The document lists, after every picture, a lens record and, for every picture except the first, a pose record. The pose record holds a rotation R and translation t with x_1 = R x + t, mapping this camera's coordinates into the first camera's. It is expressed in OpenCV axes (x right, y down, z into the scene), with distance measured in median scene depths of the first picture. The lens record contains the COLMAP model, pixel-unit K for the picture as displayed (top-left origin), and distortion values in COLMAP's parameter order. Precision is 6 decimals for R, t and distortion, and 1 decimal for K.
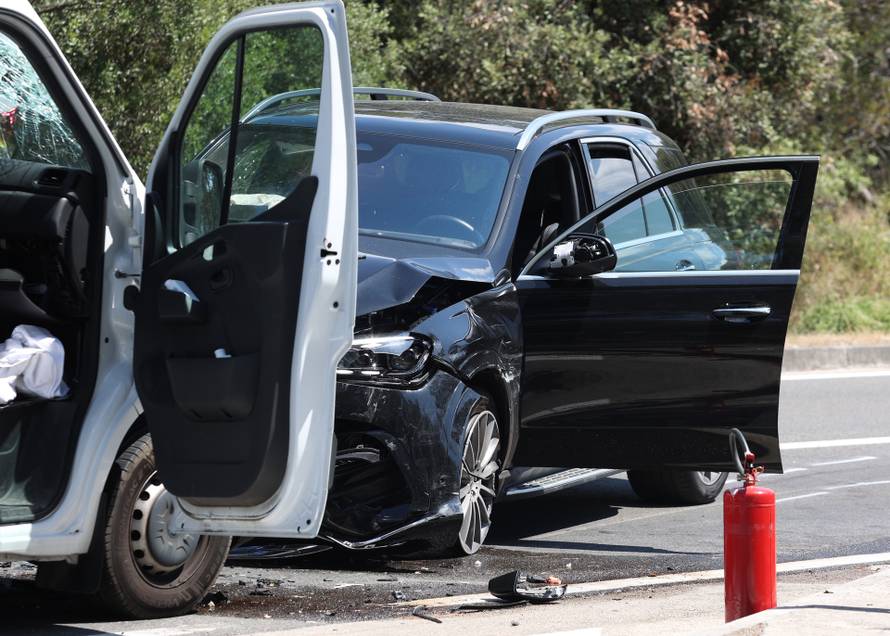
lens RADIAL K [[4668.2, 0, 410.6], [0, 4668.2, 319.6], [0, 0, 1]] dist [0.432954, 6.540779]
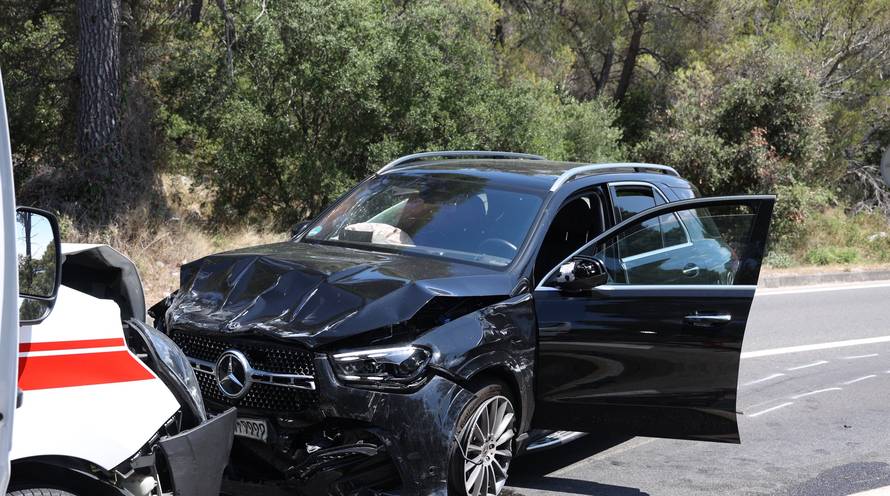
lens RADIAL K [[1237.8, 0, 430.3], [0, 1237.8, 307.1], [0, 0, 1]] dist [0.138341, 0.054237]
pose [[0.976507, 0.014537, -0.214995, 0.066394], [-0.001833, 0.998246, 0.059172, -0.023373], [0.215478, -0.057387, 0.974821, 0.620802]]
